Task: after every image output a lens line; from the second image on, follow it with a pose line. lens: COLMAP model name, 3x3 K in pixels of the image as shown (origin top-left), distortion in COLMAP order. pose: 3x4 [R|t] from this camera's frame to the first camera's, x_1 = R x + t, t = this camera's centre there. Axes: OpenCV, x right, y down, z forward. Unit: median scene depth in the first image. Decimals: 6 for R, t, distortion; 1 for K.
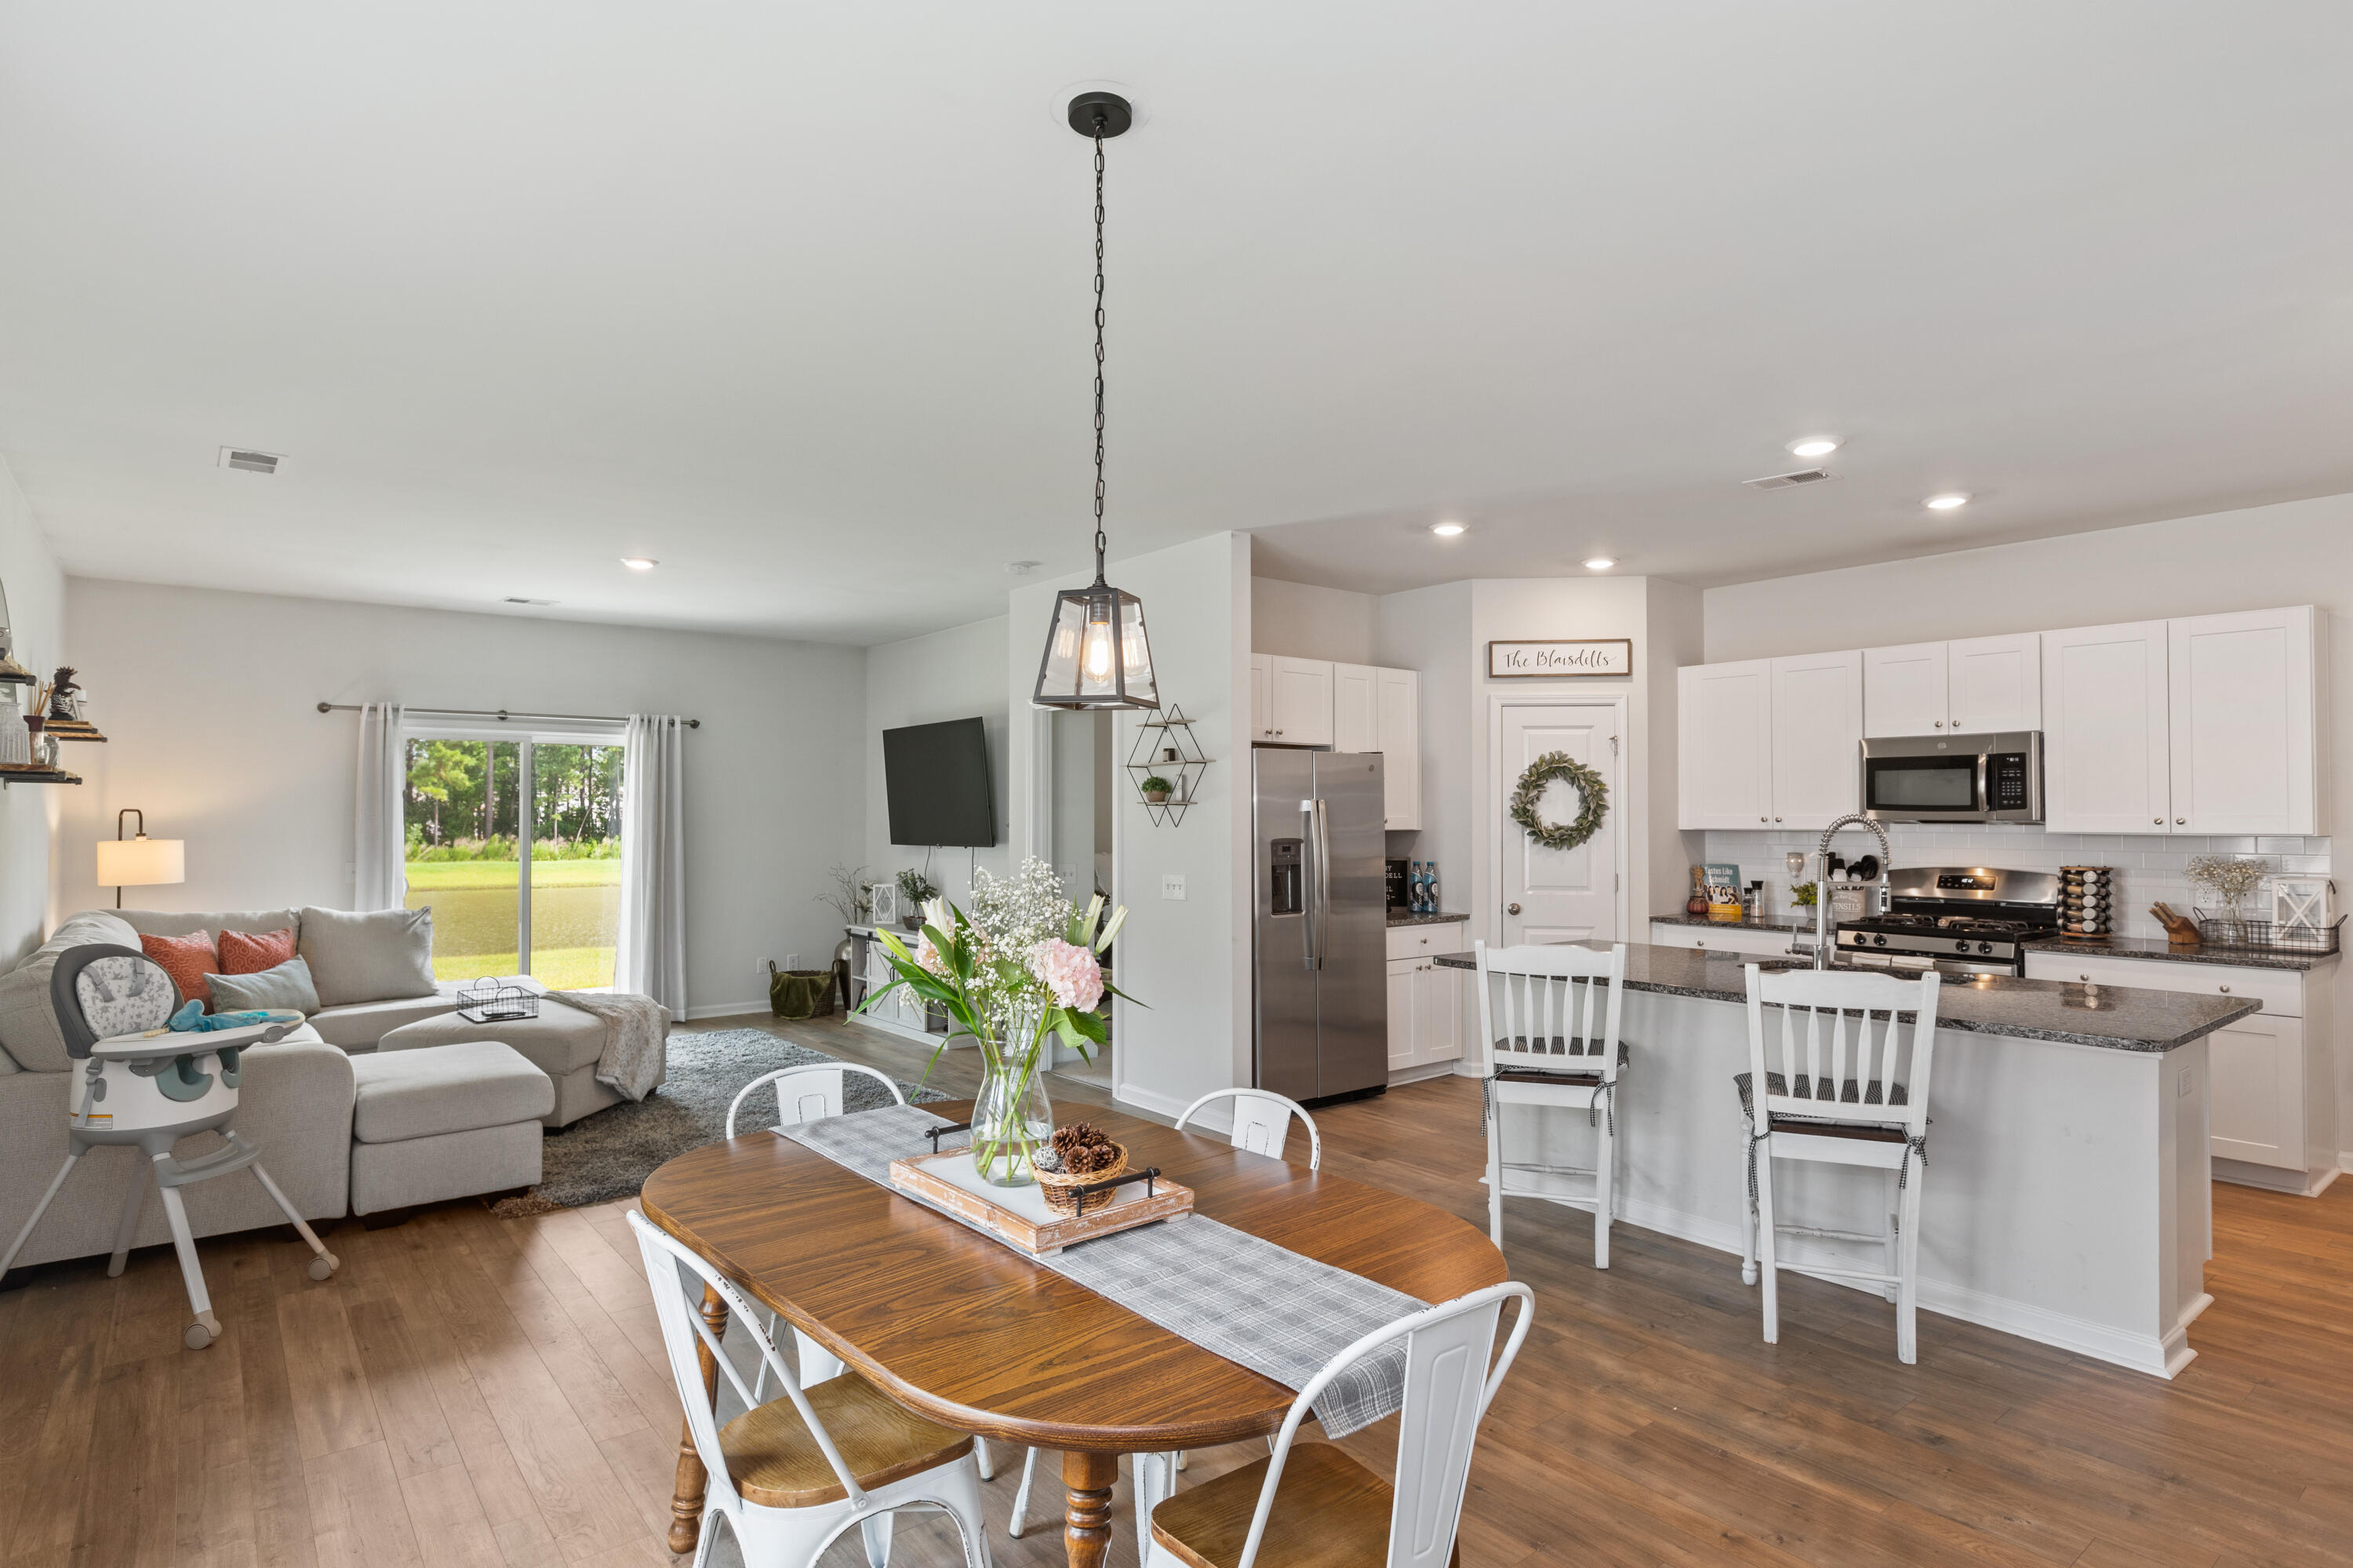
lens RADIAL K [[1239.8, 0, 1125.2], [0, 1239.8, 787.5], [0, 0, 1]] dist [0.000584, 0.000558]
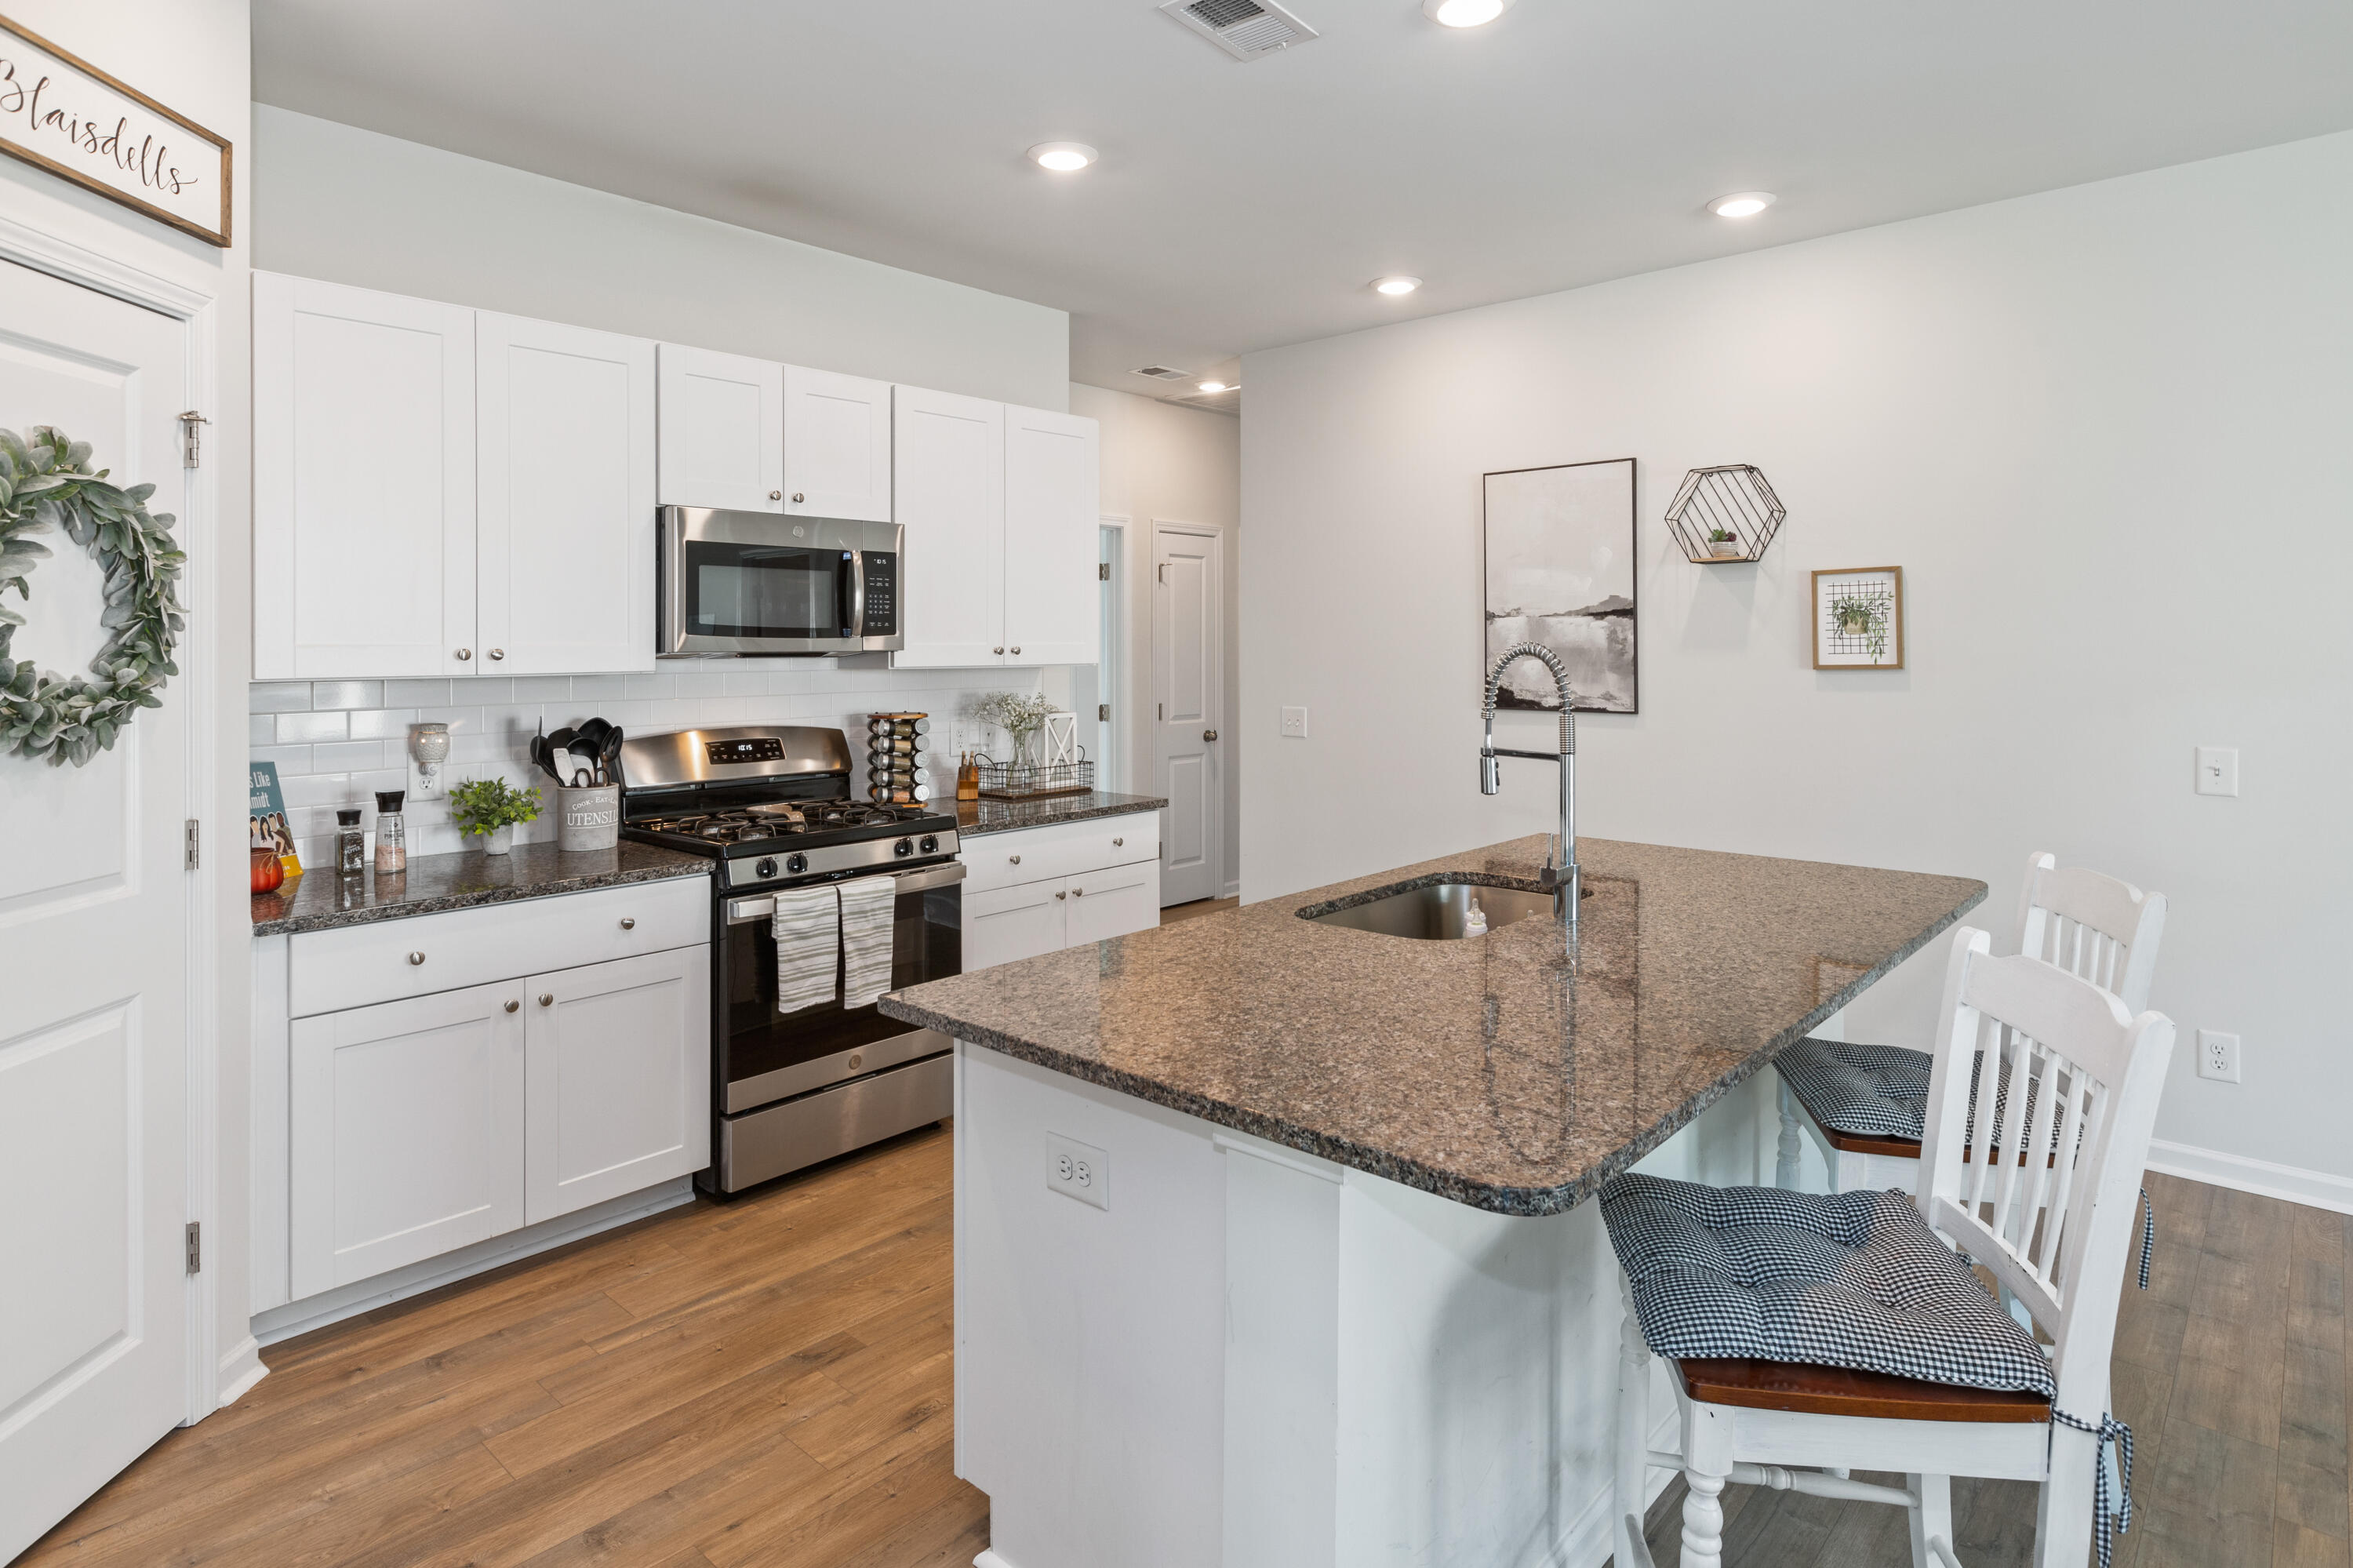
lens RADIAL K [[1239.8, 0, 1195.1], [0, 1239.8, 647.9], [0, 0, 1]] dist [0.000584, 0.000558]
pose [[-0.194321, -0.001664, 0.980937, 0.012270], [-0.017578, 0.999844, -0.001786, 0.018708], [-0.980781, -0.017590, -0.194320, 0.796309]]
